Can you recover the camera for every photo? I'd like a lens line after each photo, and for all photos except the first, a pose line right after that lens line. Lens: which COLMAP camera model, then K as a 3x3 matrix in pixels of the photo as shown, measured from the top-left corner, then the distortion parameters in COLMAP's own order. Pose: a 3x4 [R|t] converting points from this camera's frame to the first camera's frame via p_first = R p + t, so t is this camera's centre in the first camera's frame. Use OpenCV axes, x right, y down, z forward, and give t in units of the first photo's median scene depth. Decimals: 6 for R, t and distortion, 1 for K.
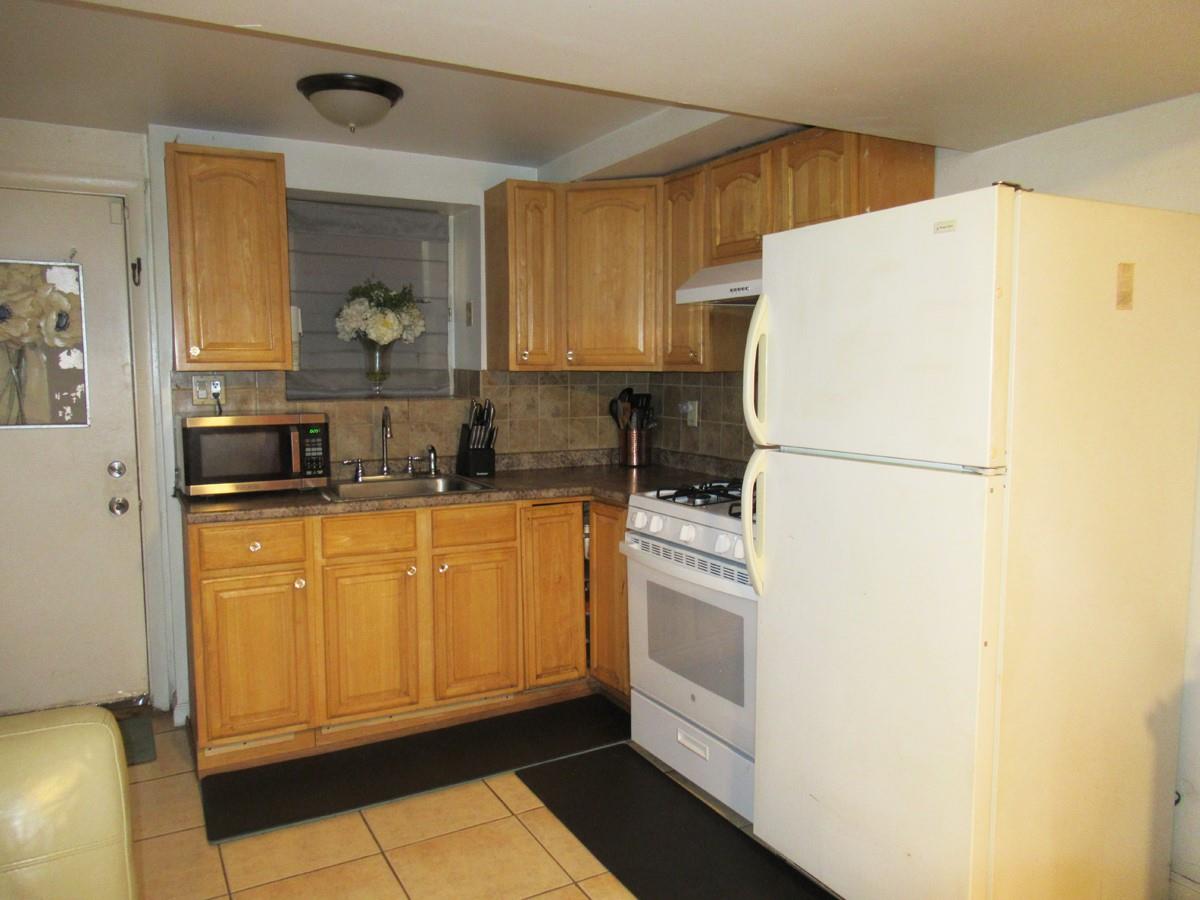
lens RADIAL K [[871.6, 0, 600.6], [0, 871.6, 448.3], [0, 0, 1]] dist [-0.025720, 0.010086]
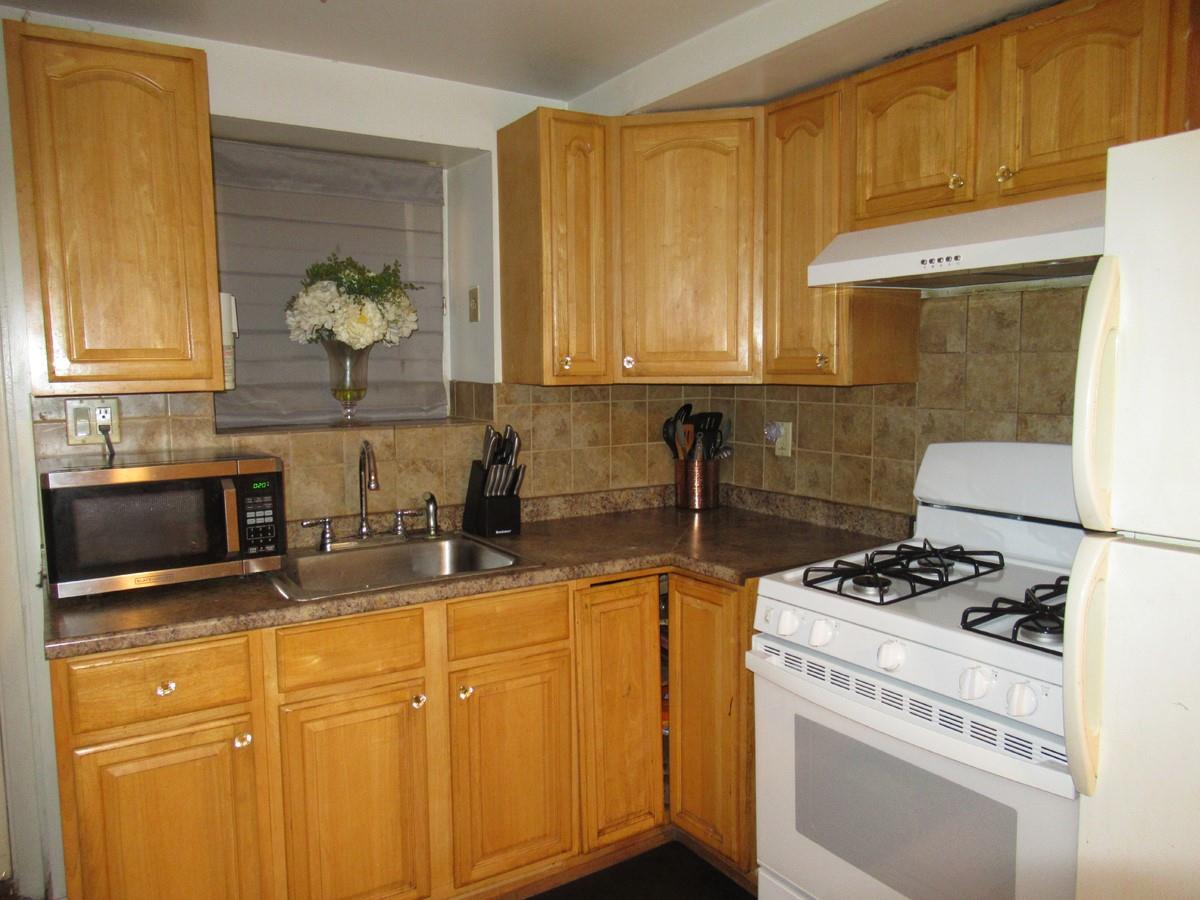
lens RADIAL K [[871.6, 0, 596.8], [0, 871.6, 450.5], [0, 0, 1]] dist [-0.025720, 0.010086]
pose [[0.997833, -0.015193, 0.064013, -0.116556], [0.014891, 0.999876, 0.005179, -0.043215], [-0.064084, -0.004215, 0.997936, 0.328249]]
